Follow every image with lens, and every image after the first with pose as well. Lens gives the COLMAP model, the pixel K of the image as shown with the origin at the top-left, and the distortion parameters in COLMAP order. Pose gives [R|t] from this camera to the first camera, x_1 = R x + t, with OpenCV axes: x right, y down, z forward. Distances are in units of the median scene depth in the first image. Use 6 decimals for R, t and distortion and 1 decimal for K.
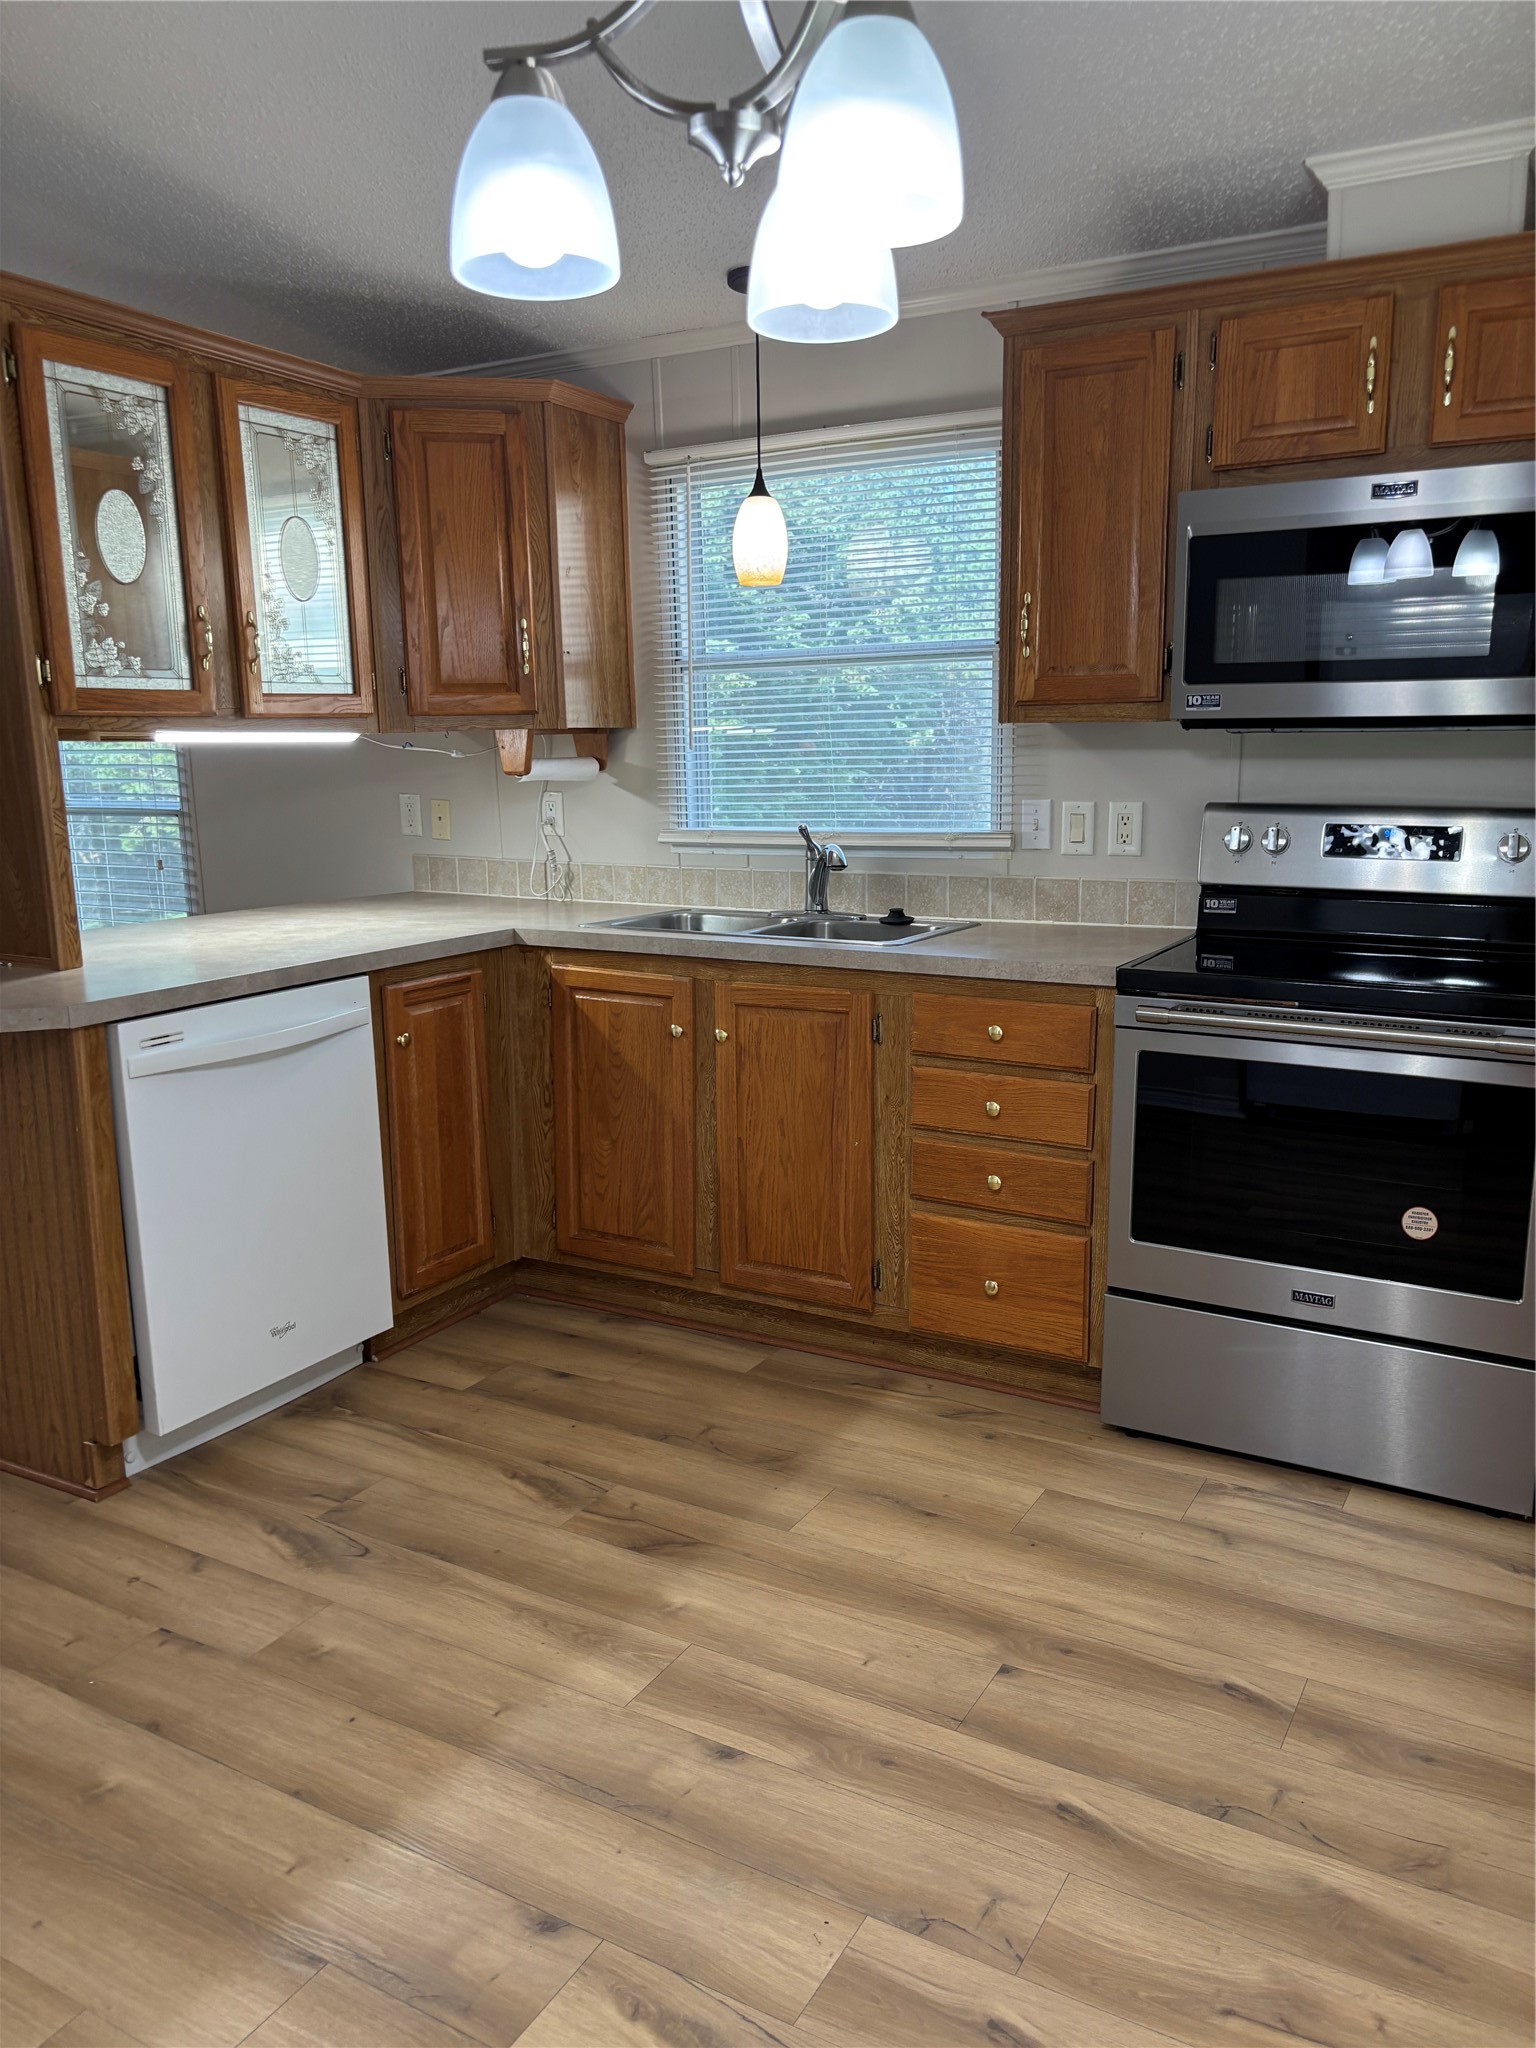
lens RADIAL K [[1578.9, 0, 753.1], [0, 1578.9, 1016.6], [0, 0, 1]] dist [0.040387, -0.040635]
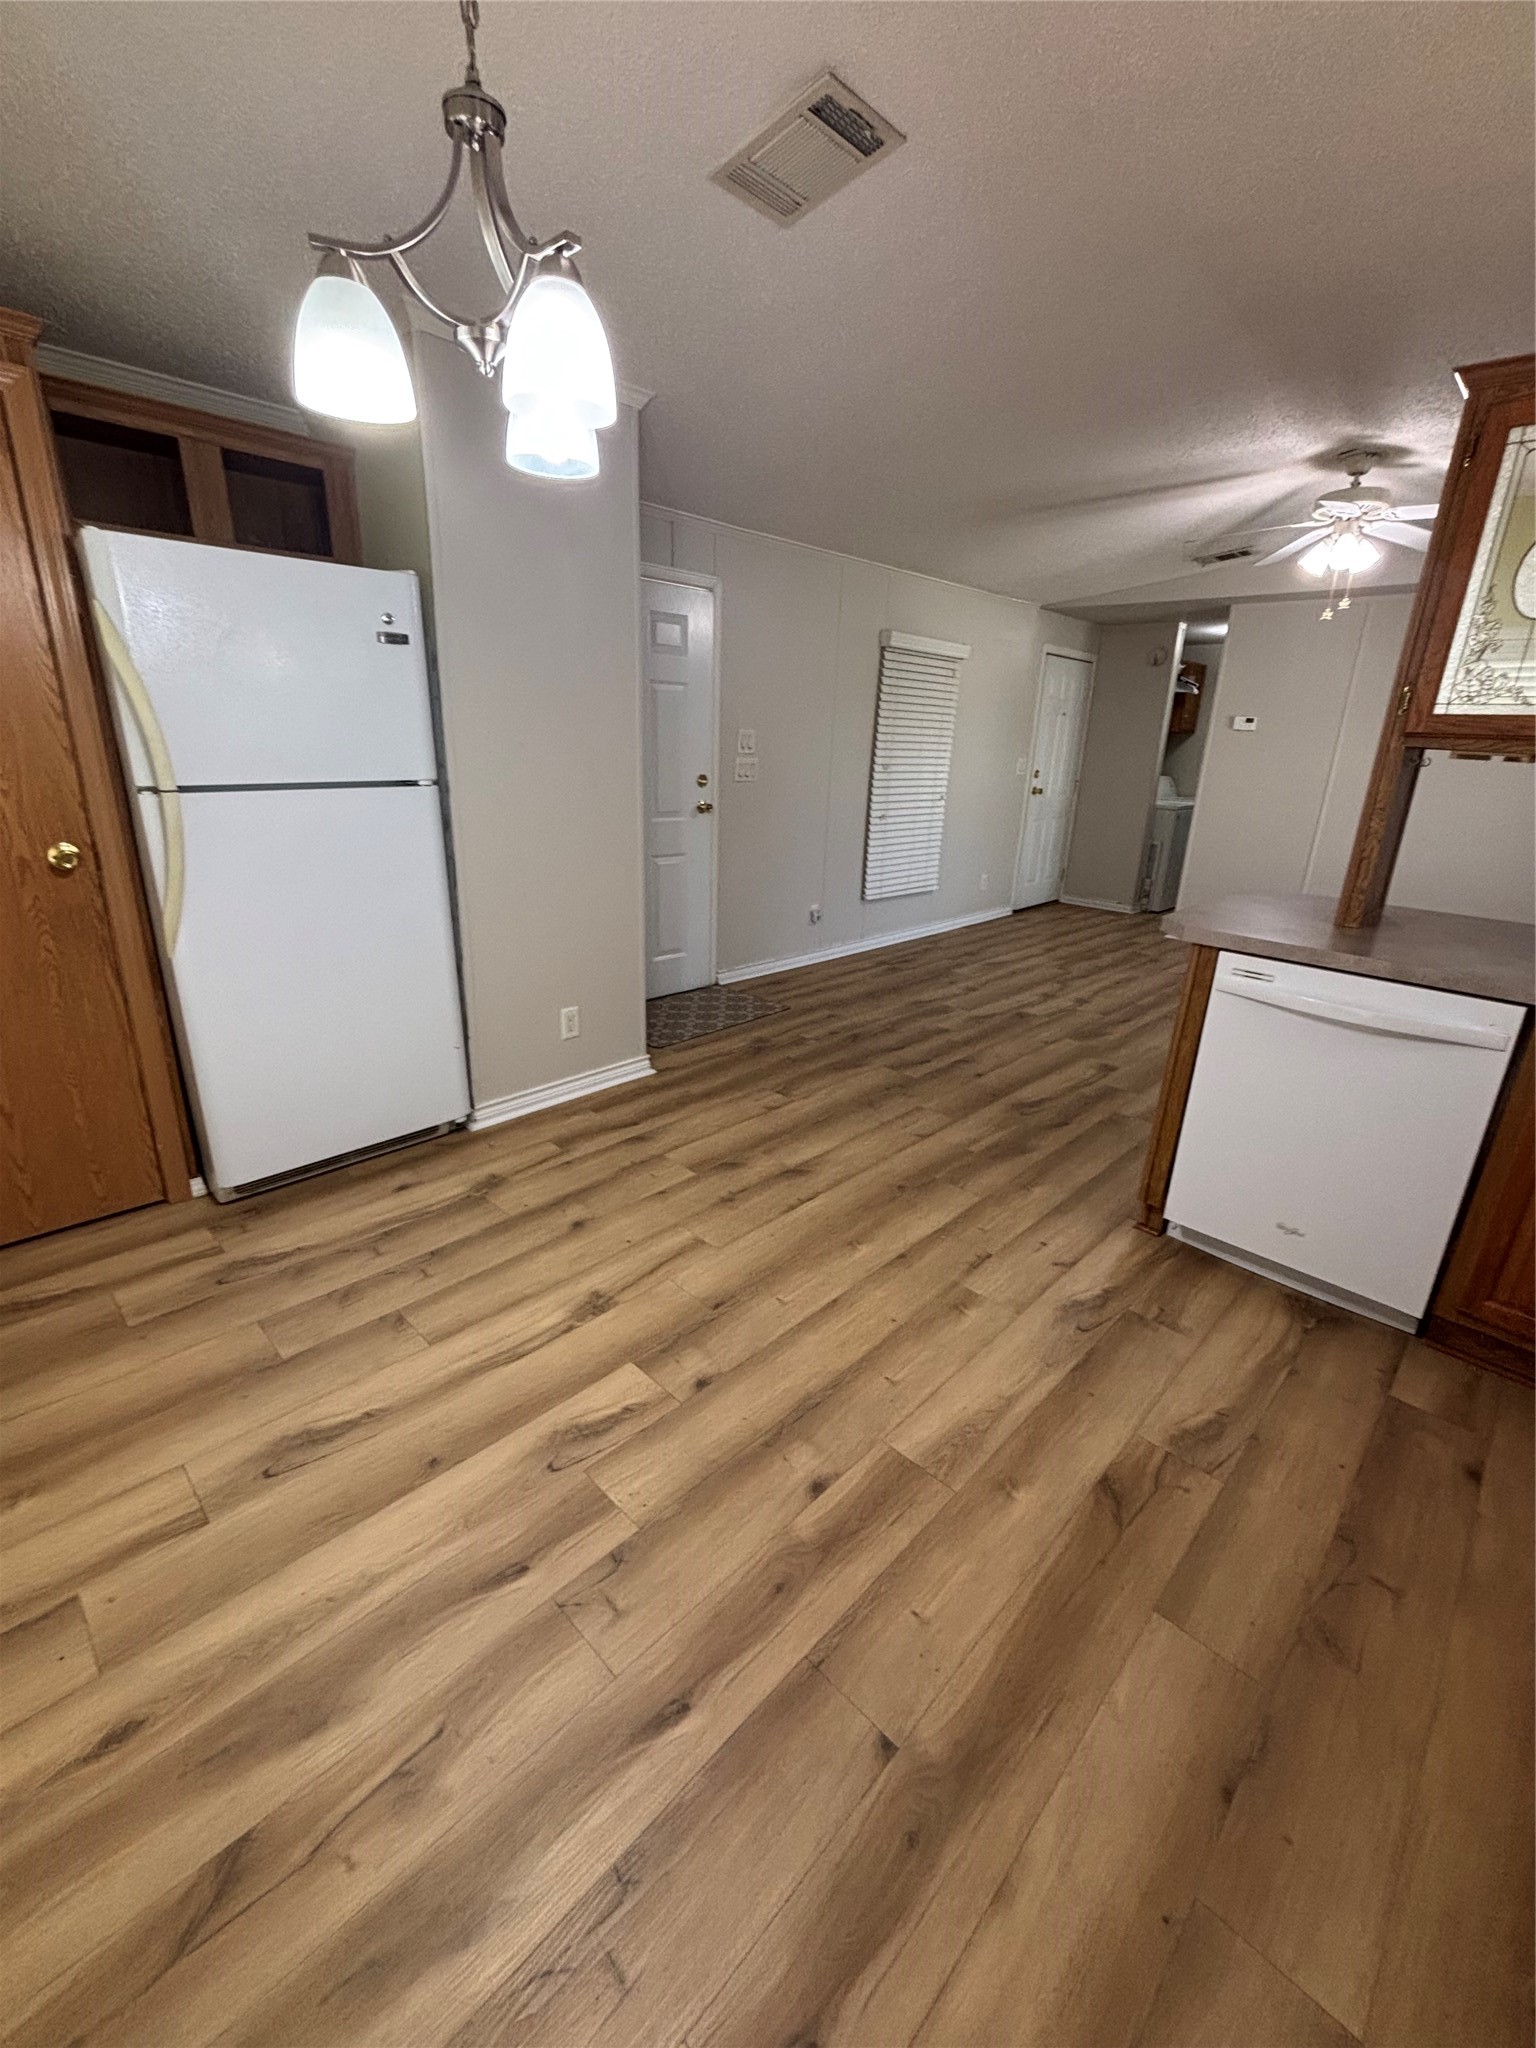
lens RADIAL K [[849.9, 0, 771.4], [0, 849.9, 1013.1], [0, 0, 1]] dist [-0.006291, 0.002025]
pose [[-0.237909, 0.309732, -0.920579, 0.396445], [-0.209094, 0.909238, 0.359953, -0.126665], [0.948514, 0.278124, -0.151552, 0.689497]]
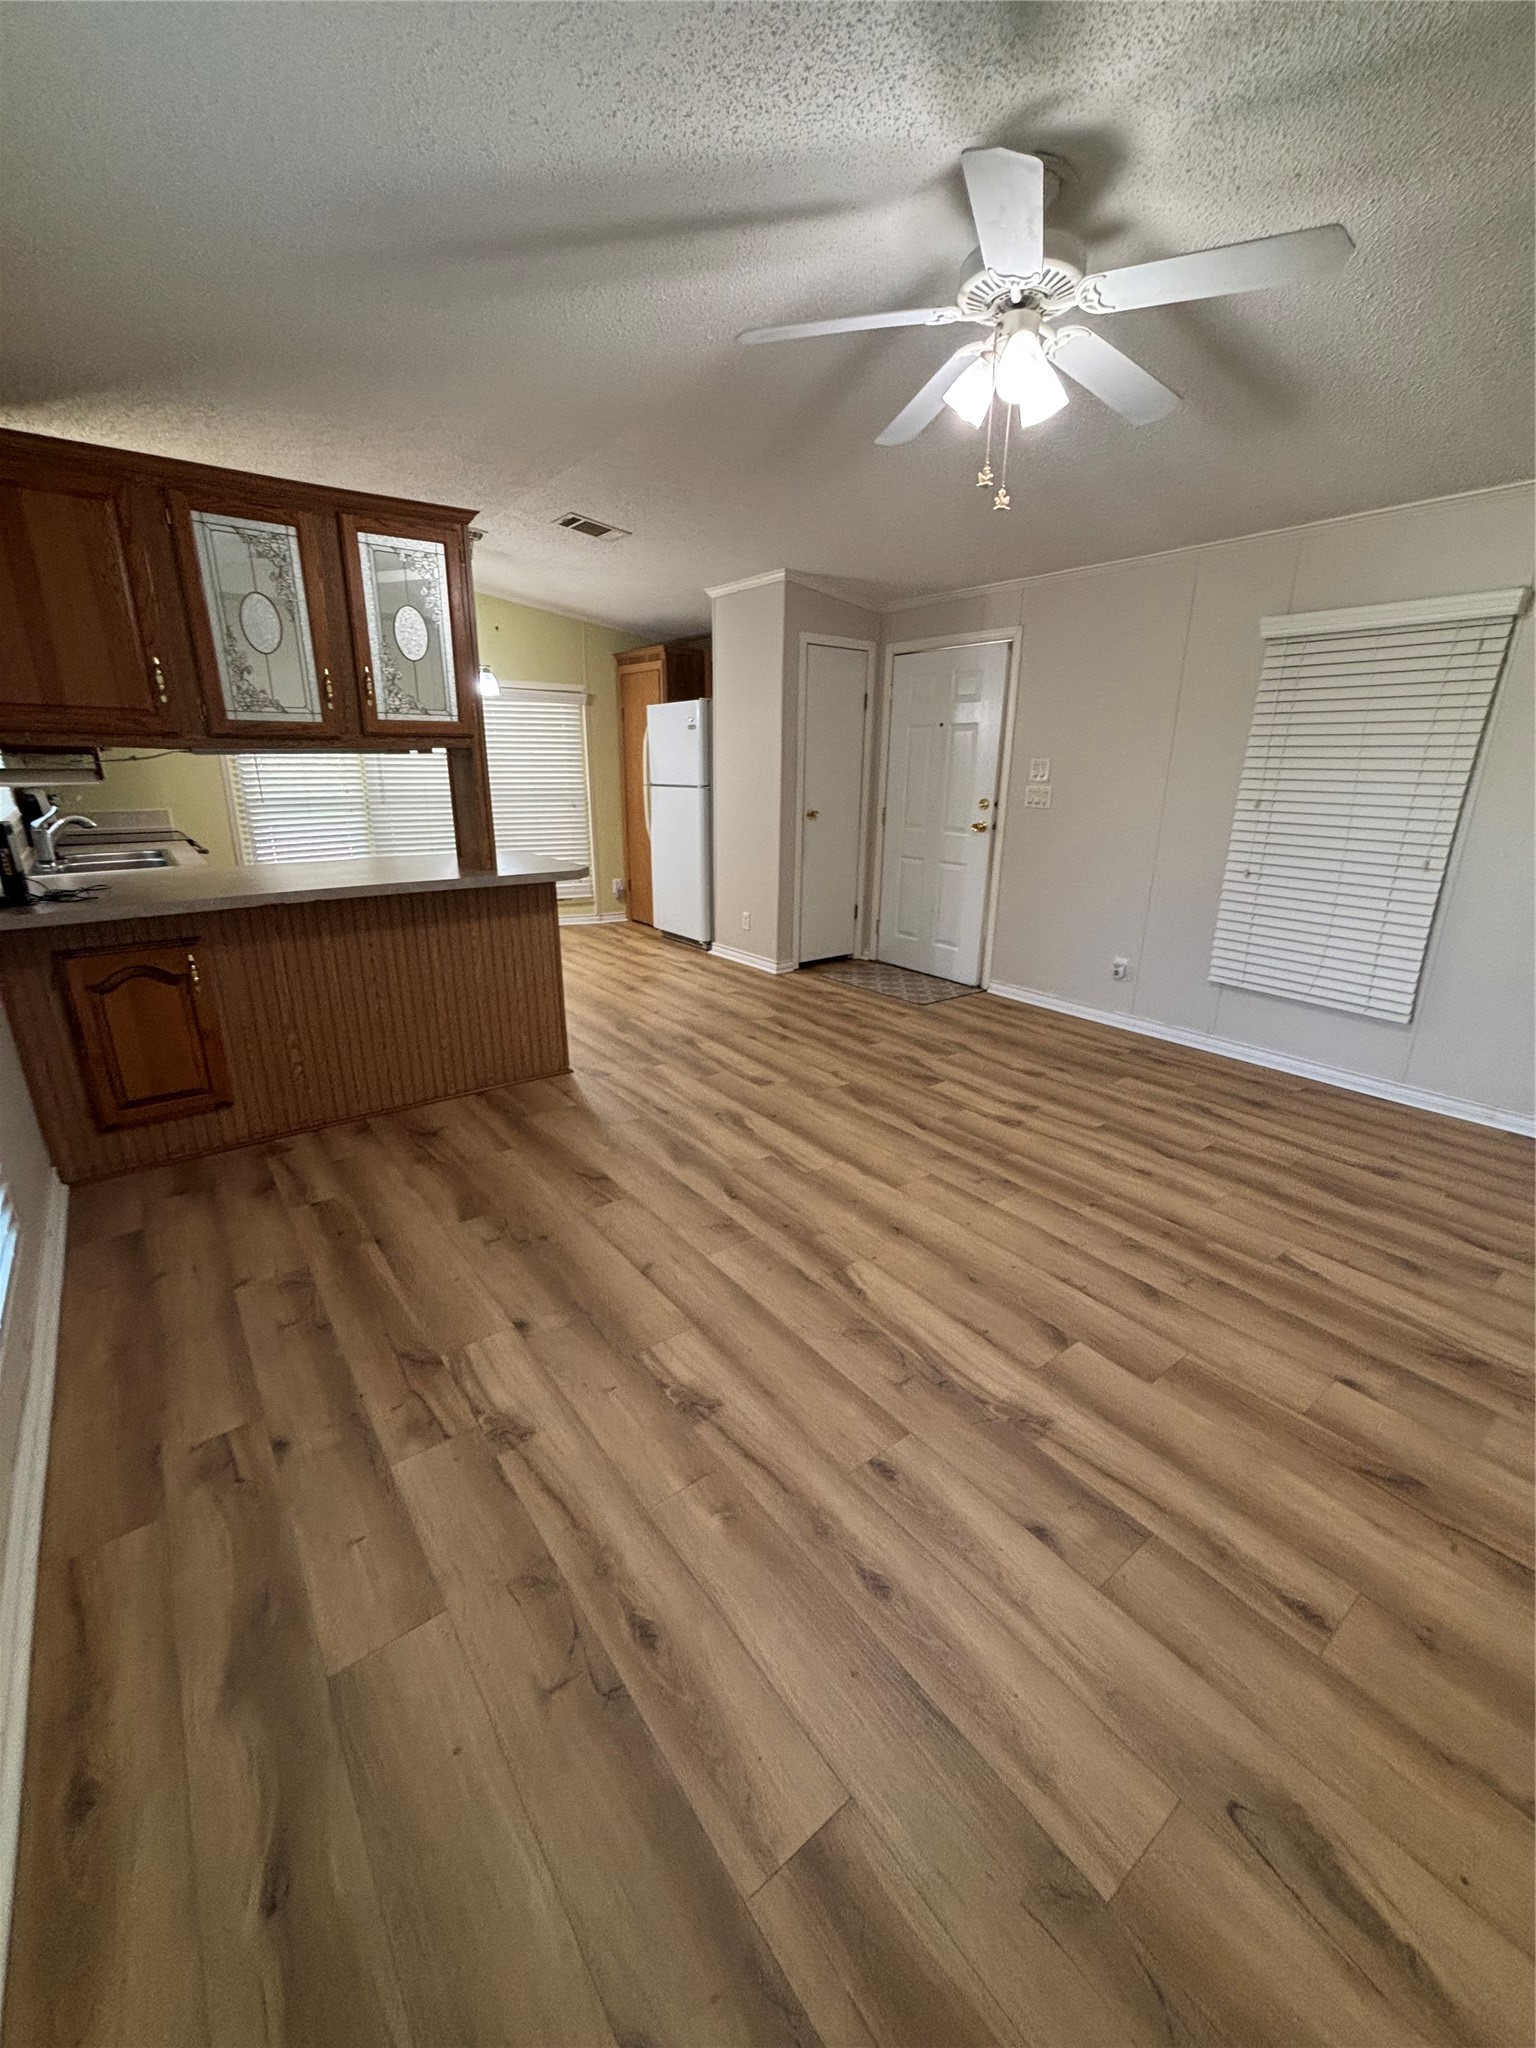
lens RADIAL K [[849.9, 0, 769.9], [0, 849.9, 1013.5], [0, 0, 1]] dist [-0.006291, 0.002025]
pose [[-0.925412, -0.098679, 0.365889, -1.335505], [0.079742, 0.893181, 0.442571, -0.352825], [-0.370478, 0.438737, -0.818692, 1.986353]]
